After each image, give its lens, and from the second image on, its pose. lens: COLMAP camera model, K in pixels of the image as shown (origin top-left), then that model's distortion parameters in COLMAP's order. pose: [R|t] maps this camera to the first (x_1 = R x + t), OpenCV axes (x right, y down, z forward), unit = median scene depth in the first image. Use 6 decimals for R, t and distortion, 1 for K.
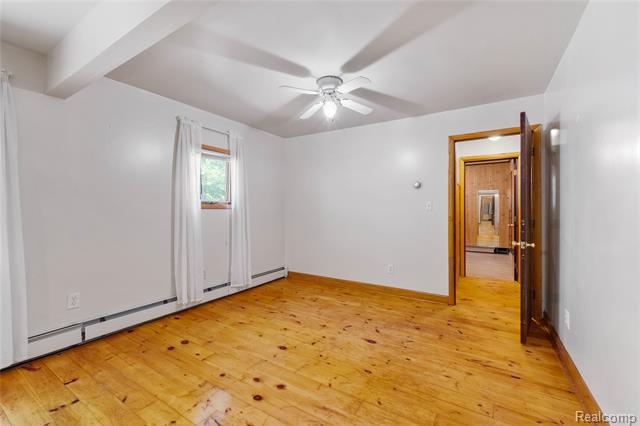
lens RADIAL K [[270.2, 0, 322.4], [0, 270.2, 210.9], [0, 0, 1]] dist [-0.006988, 0.000770]
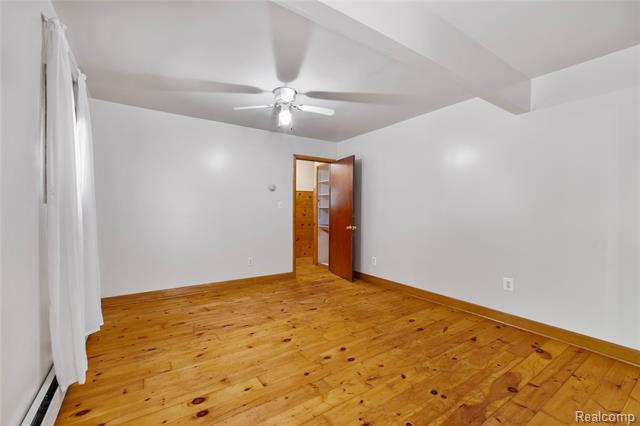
lens RADIAL K [[270.2, 0, 322.7], [0, 270.2, 217.5], [0, 0, 1]] dist [-0.006988, 0.000770]
pose [[0.400338, -0.023325, 0.916071, -0.797858], [-0.001408, 0.999659, 0.026069, 0.006130], [-0.916366, -0.011727, 0.400169, 0.358162]]
